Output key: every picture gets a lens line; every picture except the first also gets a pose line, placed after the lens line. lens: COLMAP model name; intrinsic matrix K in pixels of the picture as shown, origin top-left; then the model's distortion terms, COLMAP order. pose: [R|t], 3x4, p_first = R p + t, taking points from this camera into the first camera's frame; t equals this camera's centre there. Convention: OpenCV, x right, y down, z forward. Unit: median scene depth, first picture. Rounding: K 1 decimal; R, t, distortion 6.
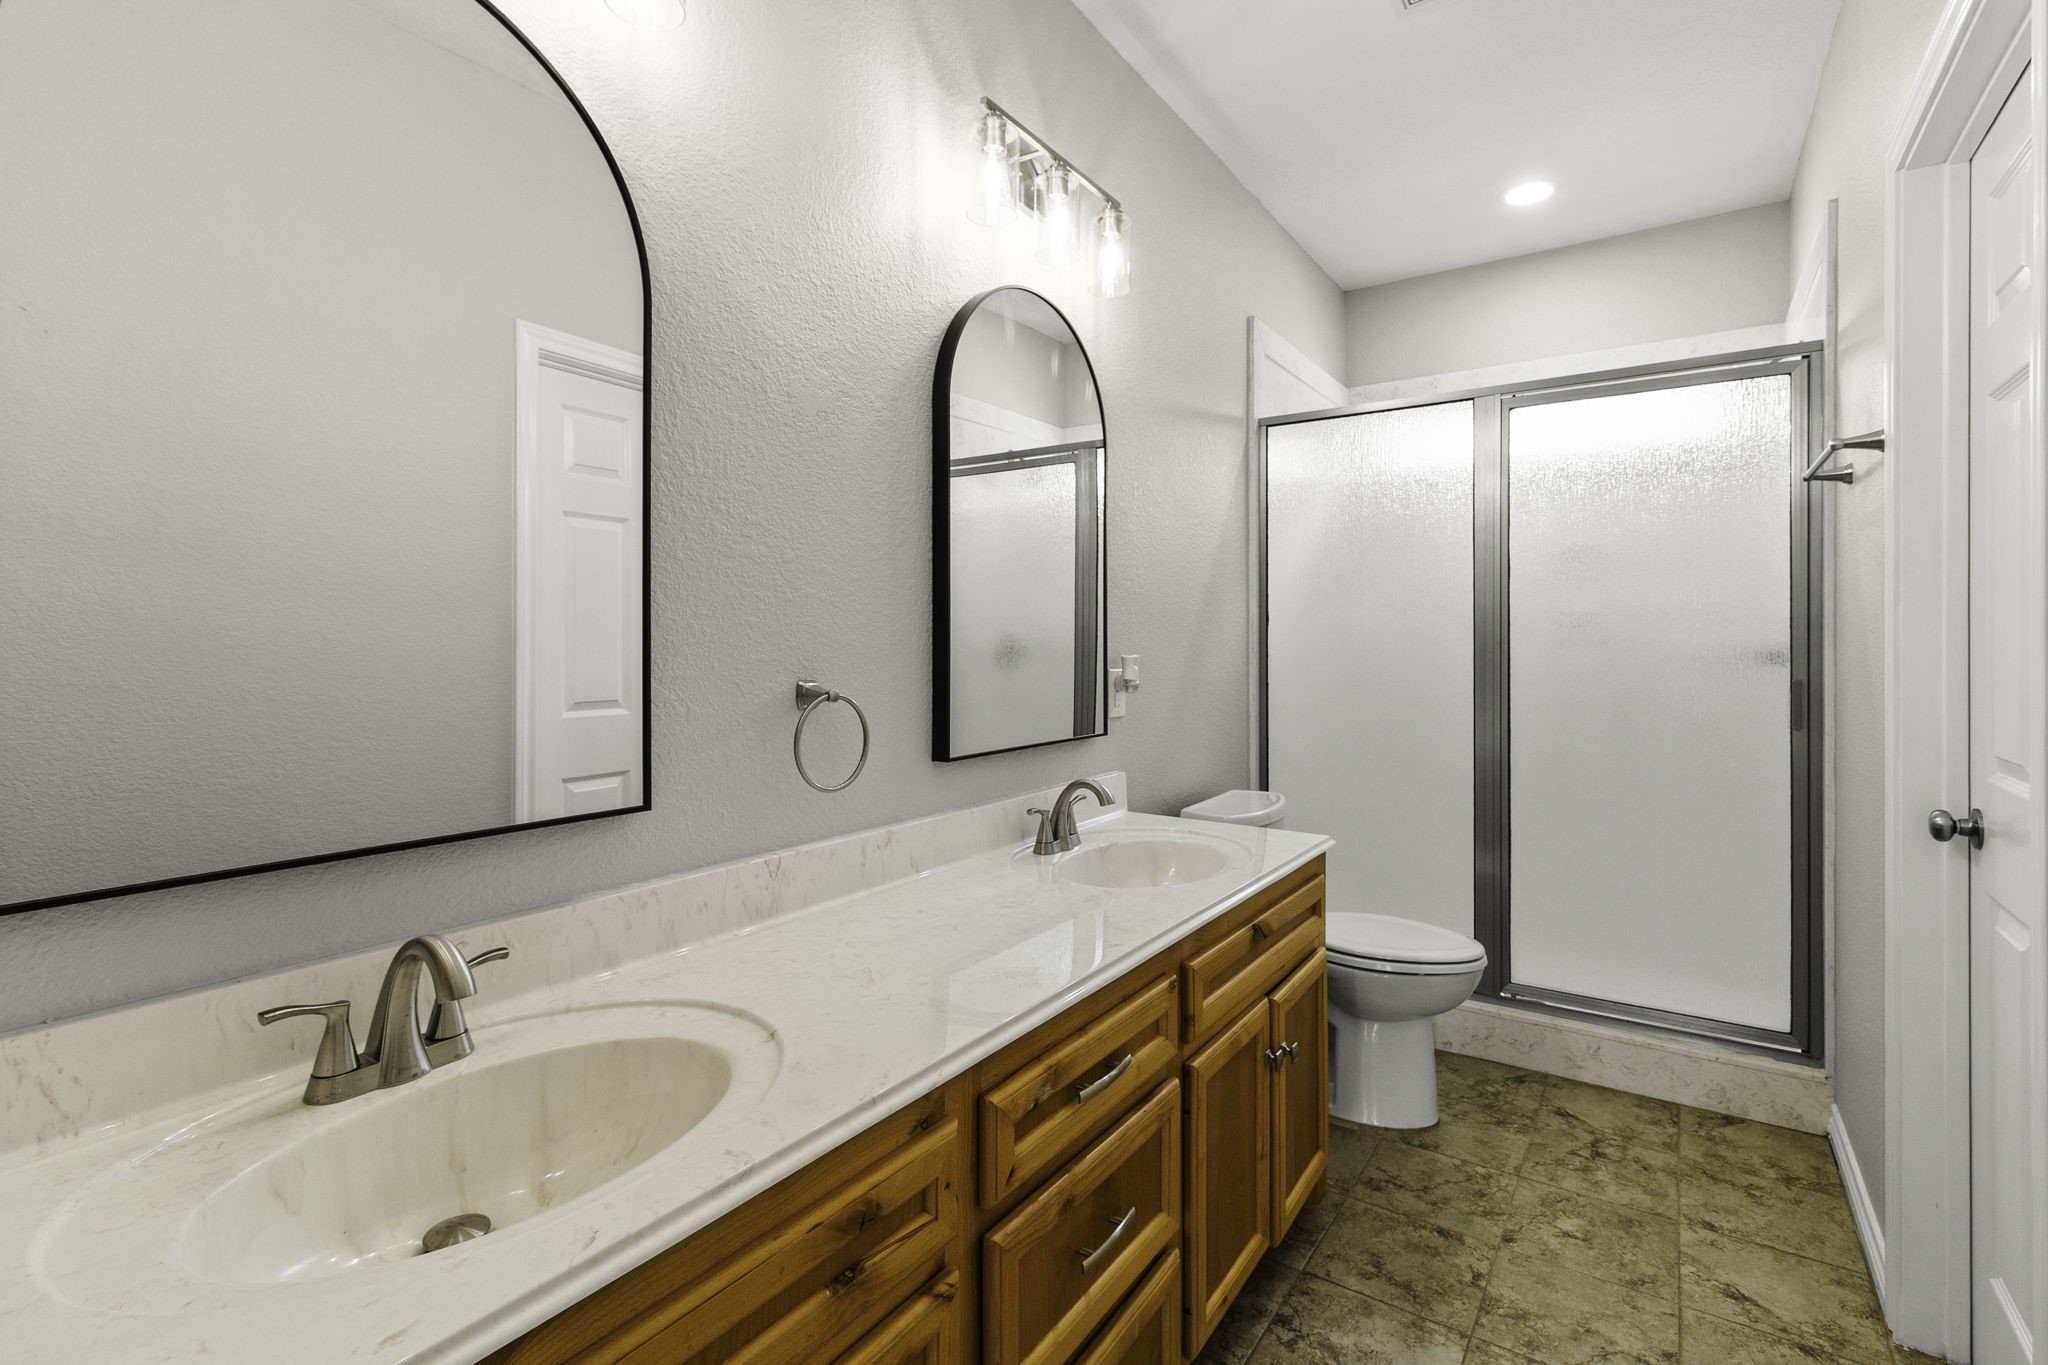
lens RADIAL K [[940.1, 0, 1032.8], [0, 940.1, 641.2], [0, 0, 1]] dist [0.001283, 0.000337]
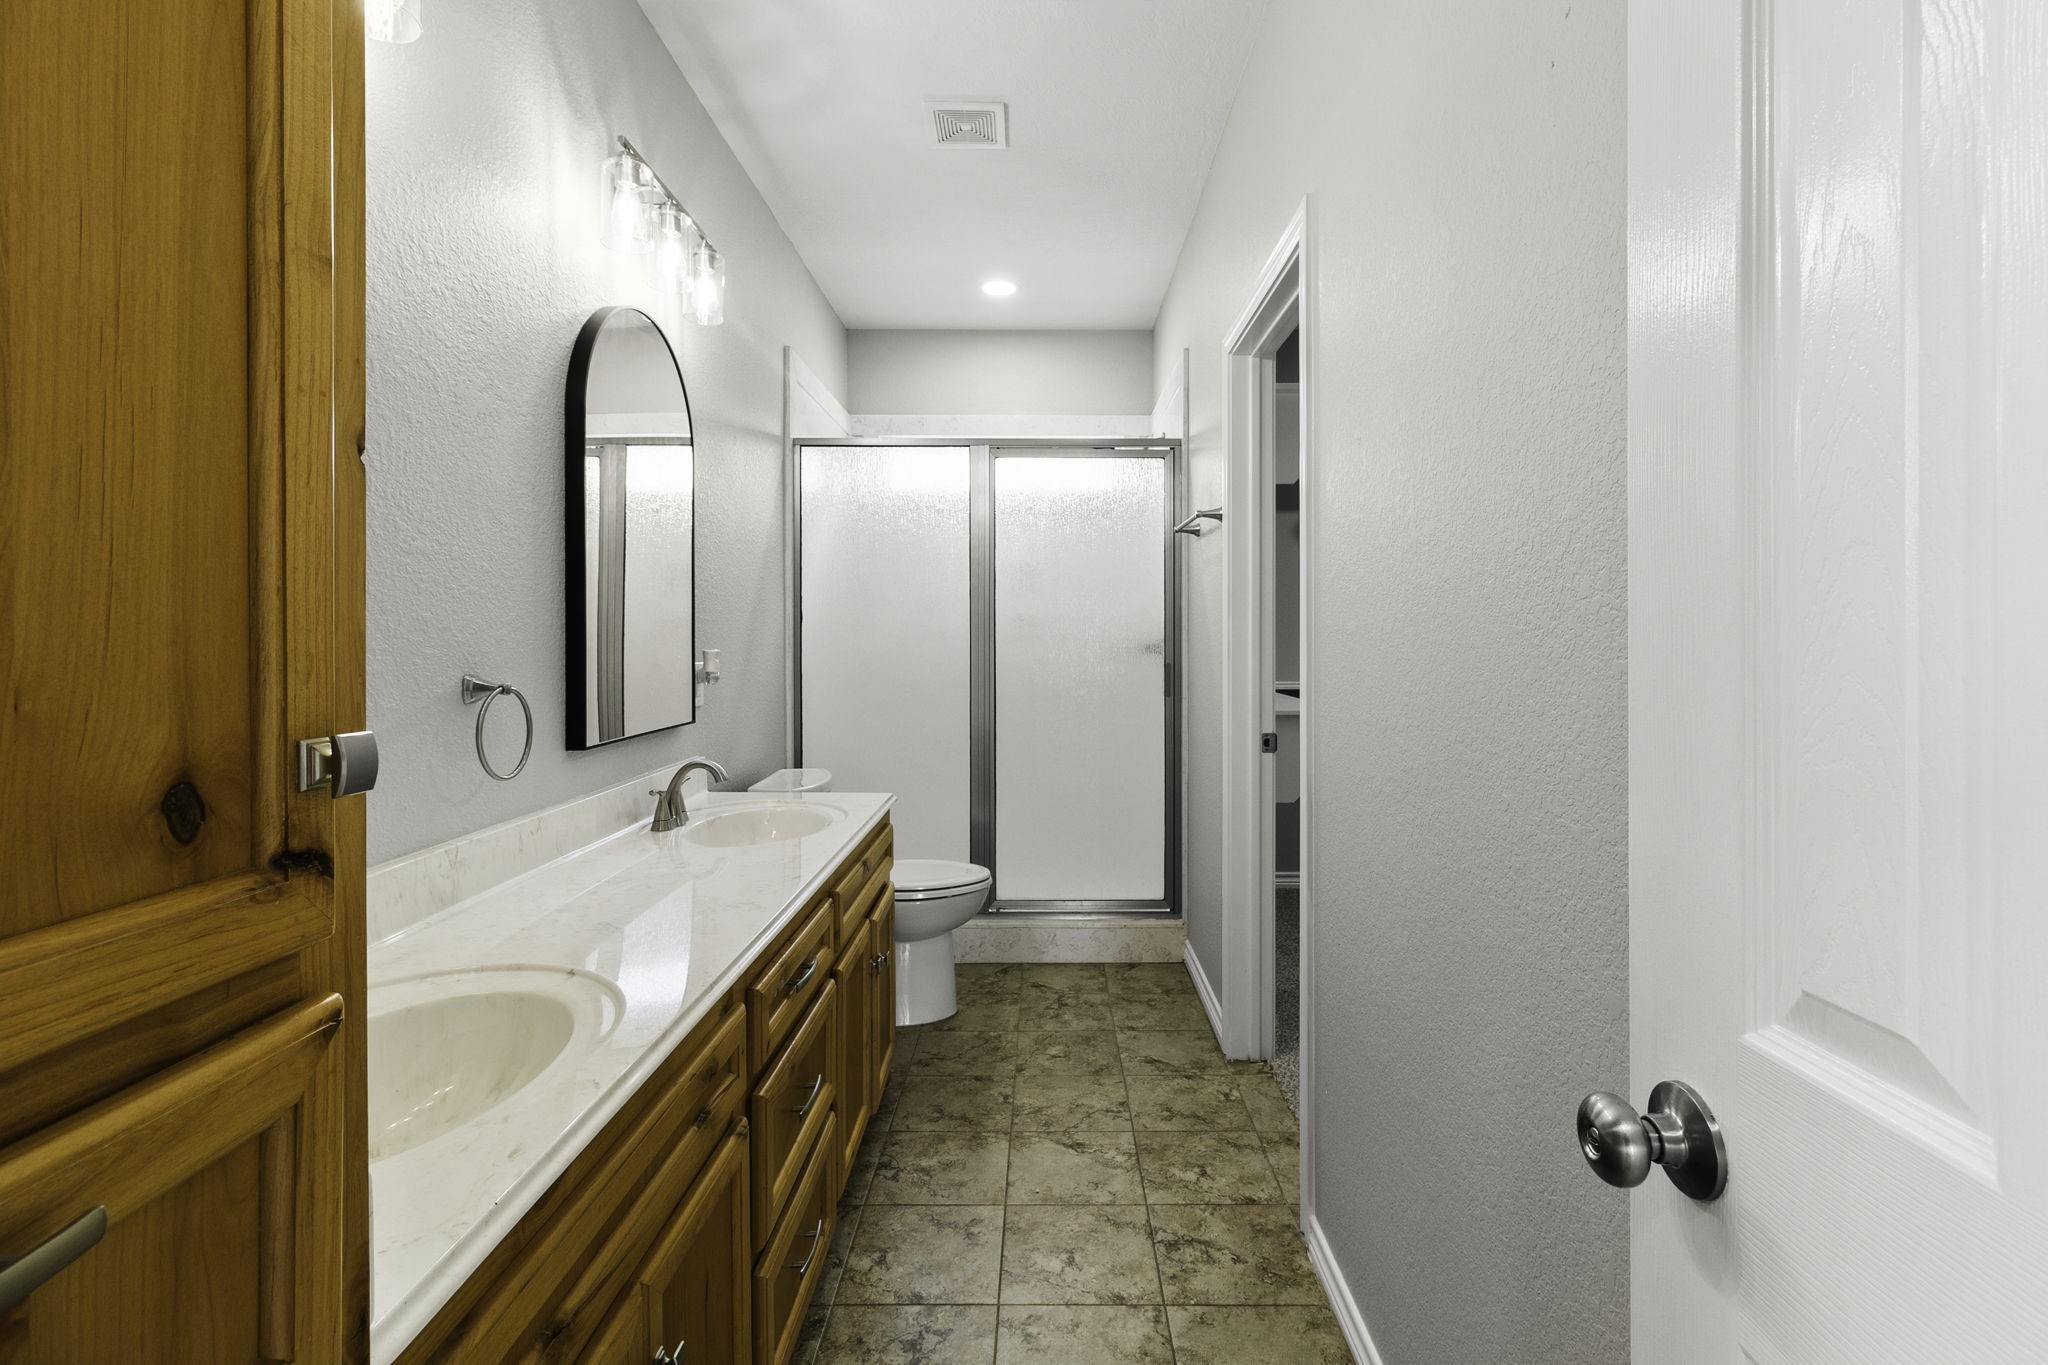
lens RADIAL K [[940.1, 0, 1040.7], [0, 940.1, 634.4], [0, 0, 1]] dist [0.001283, 0.000337]
pose [[0.829619, 0.002638, 0.558324, -0.230936], [-0.001453, 0.999996, -0.002566, -0.000593], [-0.558328, 0.001318, 0.829619, -0.155636]]
